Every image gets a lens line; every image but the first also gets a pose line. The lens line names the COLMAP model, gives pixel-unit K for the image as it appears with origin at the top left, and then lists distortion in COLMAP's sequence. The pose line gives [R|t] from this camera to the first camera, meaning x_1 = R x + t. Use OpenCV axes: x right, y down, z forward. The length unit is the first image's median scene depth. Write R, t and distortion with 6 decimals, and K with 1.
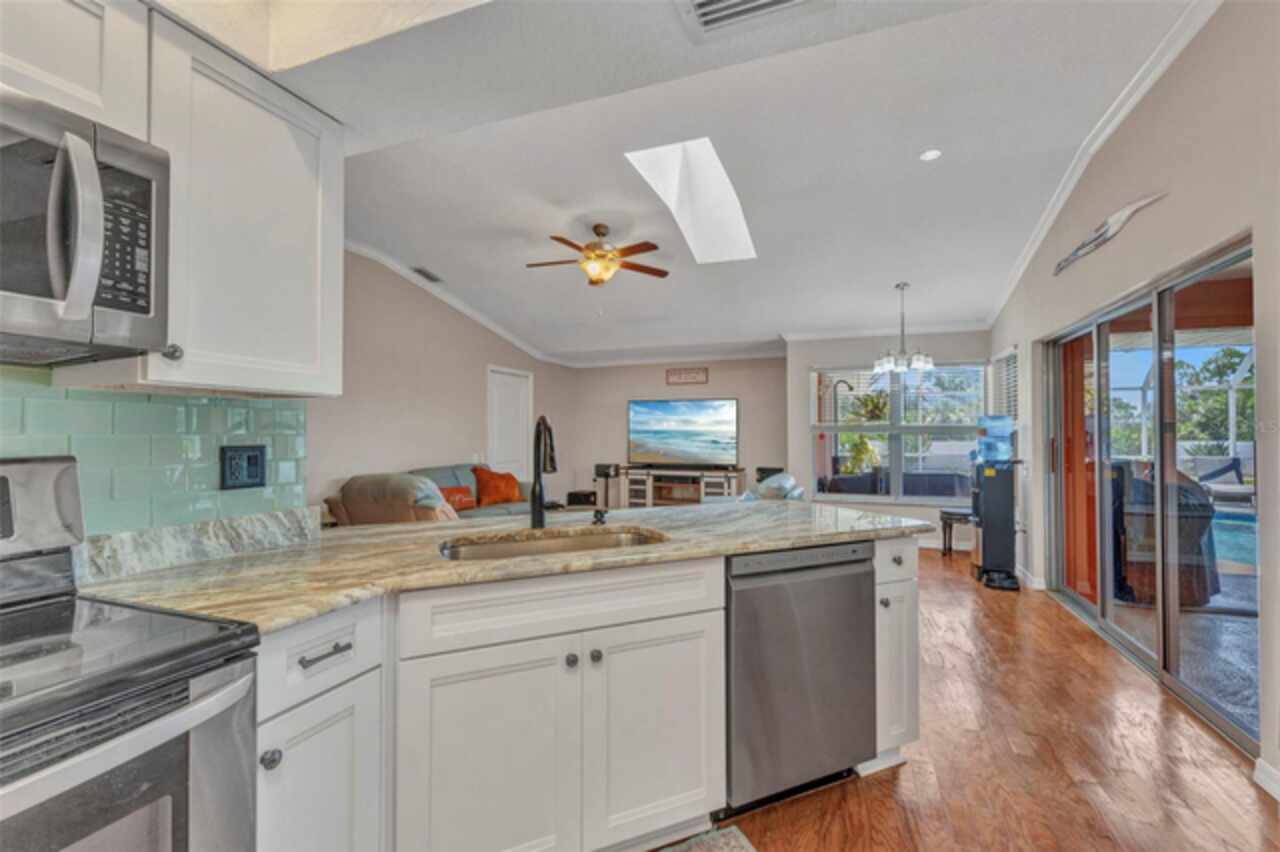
lens RADIAL K [[556.0, 0, 644.2], [0, 556.0, 434.0], [0, 0, 1]] dist [0.001583, 0.000093]
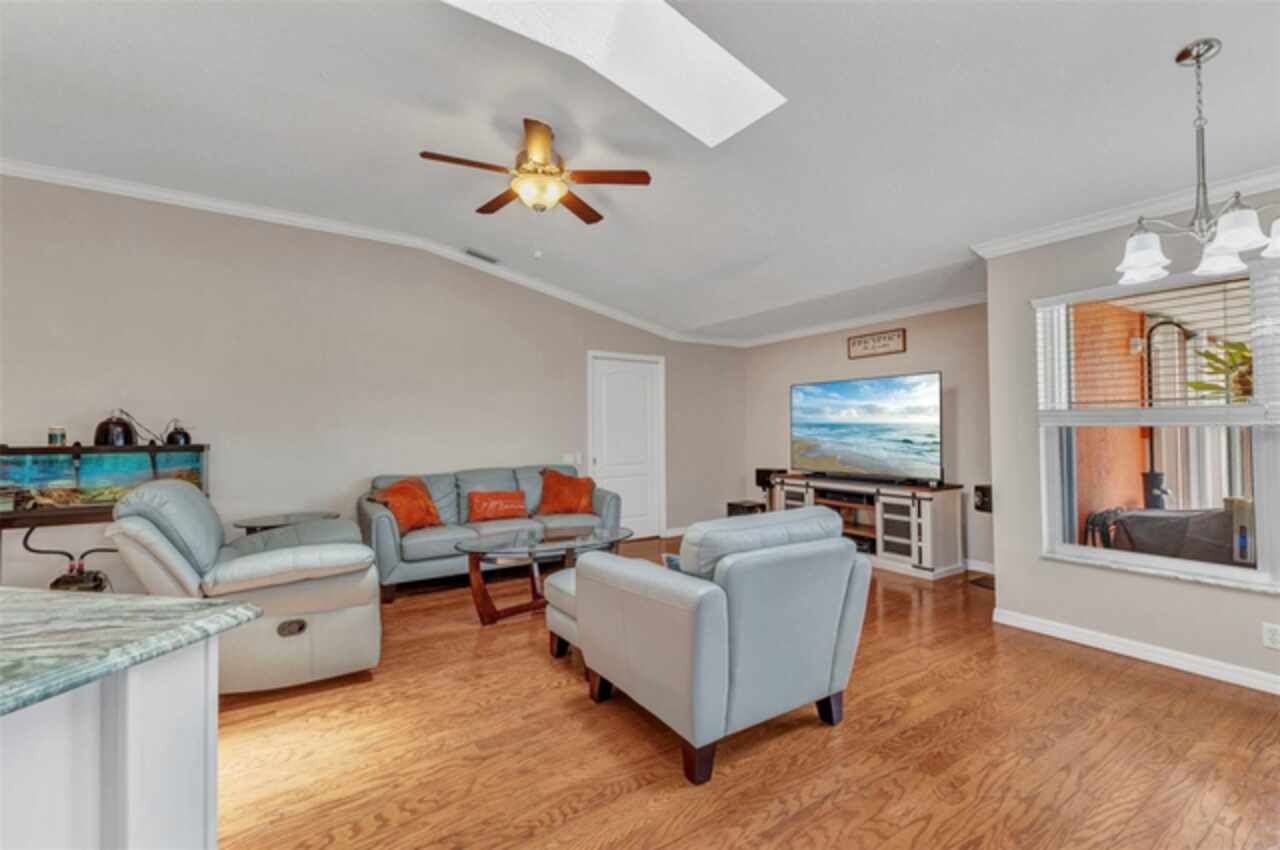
lens RADIAL K [[549.6, 0, 640.0], [0, 549.6, 425.0], [0, 0, 1]] dist [0.001232, 0.000276]
pose [[0.815379, -0.010205, -0.578838, 0.247769], [0.004239, 0.999923, -0.011659, 0.001525], [0.578912, 0.007053, 0.815359, 0.308383]]
